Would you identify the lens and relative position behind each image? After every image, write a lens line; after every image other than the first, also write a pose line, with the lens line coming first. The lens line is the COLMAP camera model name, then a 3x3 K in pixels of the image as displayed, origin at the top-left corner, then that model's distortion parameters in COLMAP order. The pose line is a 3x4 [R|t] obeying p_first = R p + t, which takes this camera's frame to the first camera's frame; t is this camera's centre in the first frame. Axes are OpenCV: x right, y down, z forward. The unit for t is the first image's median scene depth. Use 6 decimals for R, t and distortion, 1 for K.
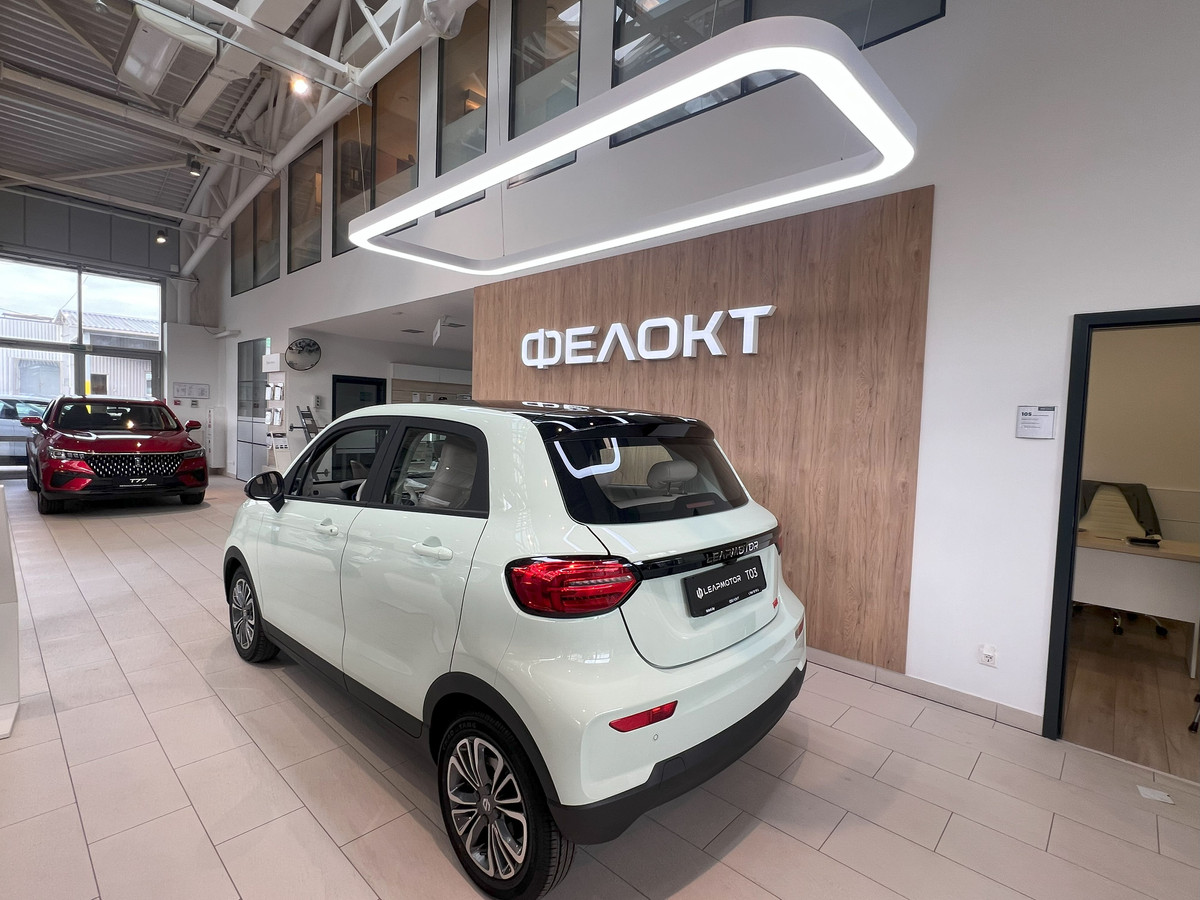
lens RADIAL K [[572.9, 0, 593.6], [0, 572.9, 448.6], [0, 0, 1]] dist [-0.004152, 0.001016]
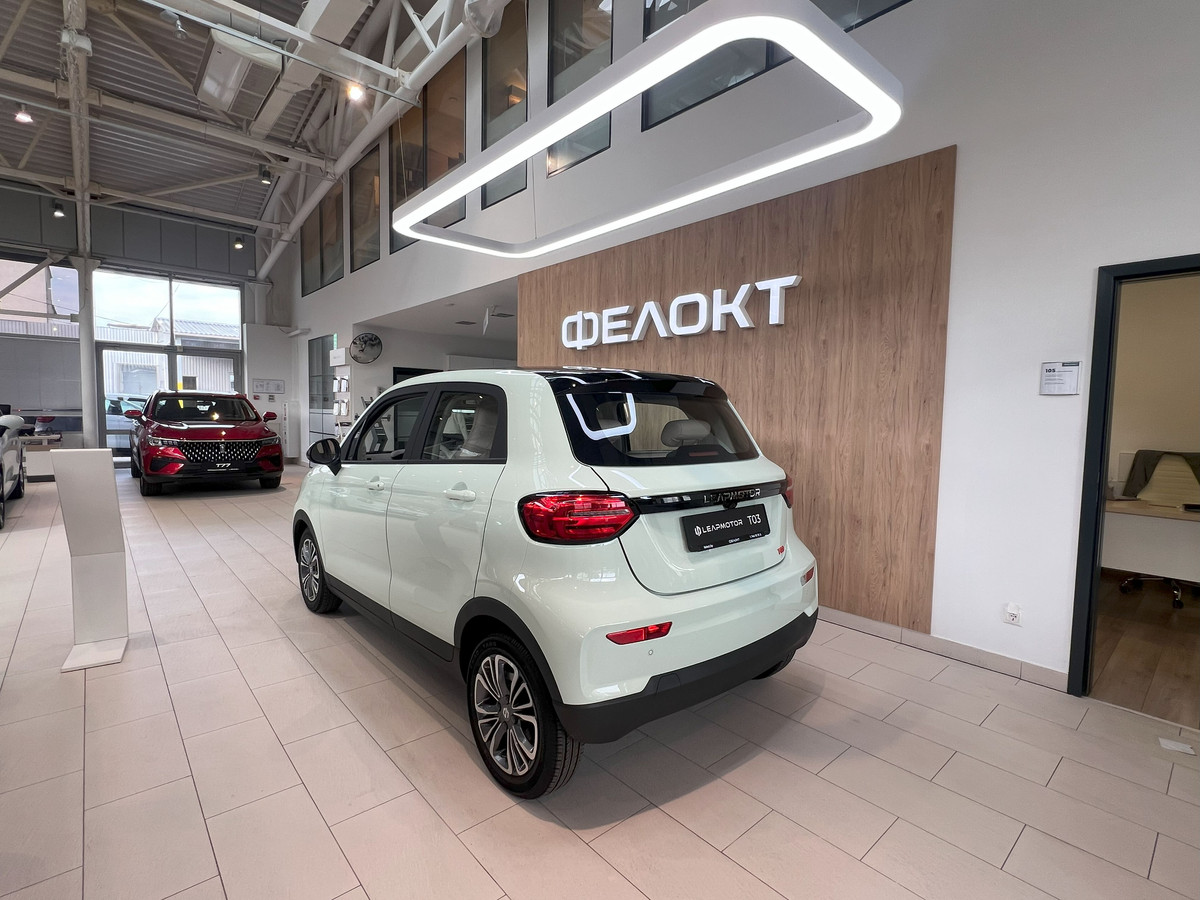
lens RADIAL K [[572.9, 0, 596.8], [0, 572.9, 451.2], [0, 0, 1]] dist [-0.004152, 0.001016]
pose [[0.995215, -0.010807, -0.097108, 0.054507], [0.012214, 0.999829, 0.013899, 0.044905], [0.096941, -0.015019, 0.995177, -0.053527]]
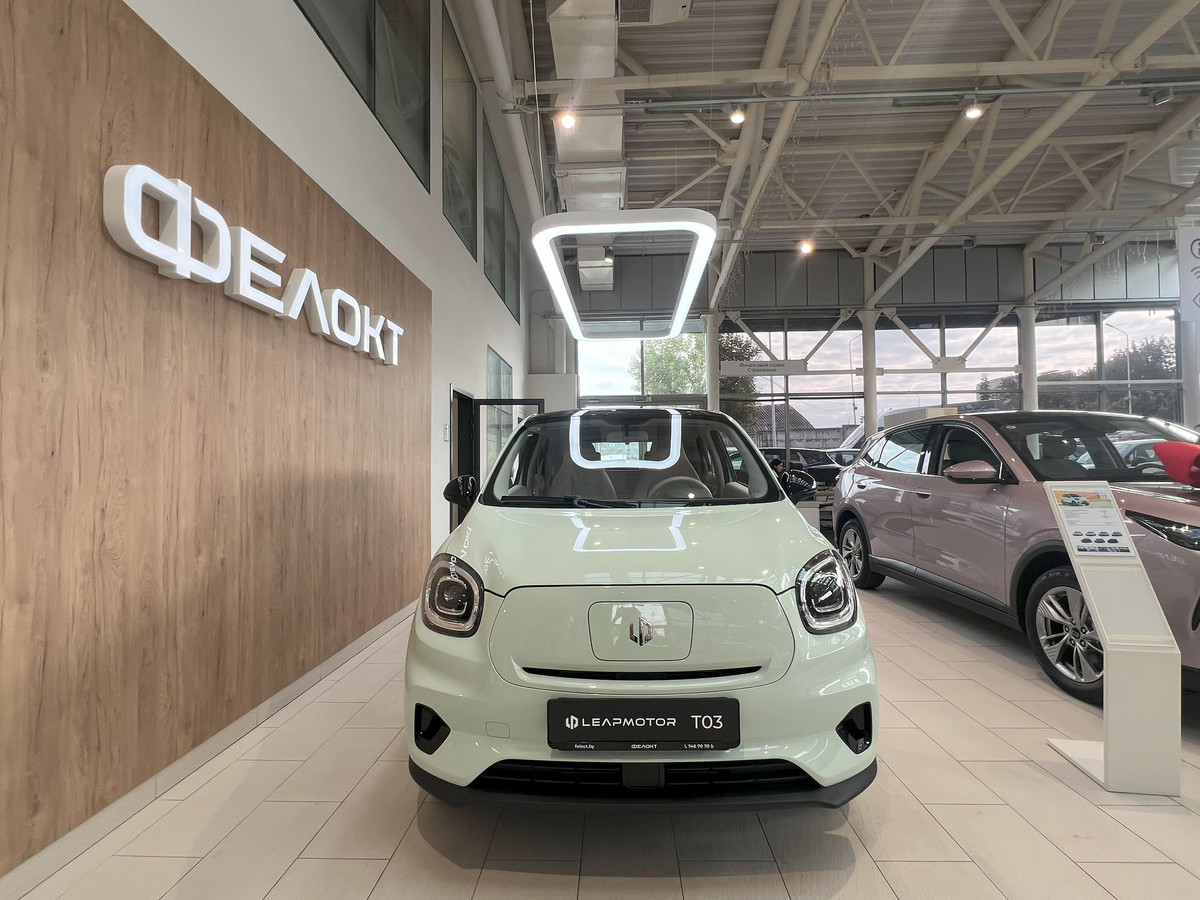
lens RADIAL K [[572.9, 0, 596.8], [0, 572.9, 450.7], [0, 0, 1]] dist [-0.004152, 0.001016]
pose [[-0.654457, -0.005523, 0.756079, -0.874209], [0.028789, 0.999066, 0.032218, -0.025352], [-0.755551, 0.042851, -0.653687, 1.516821]]
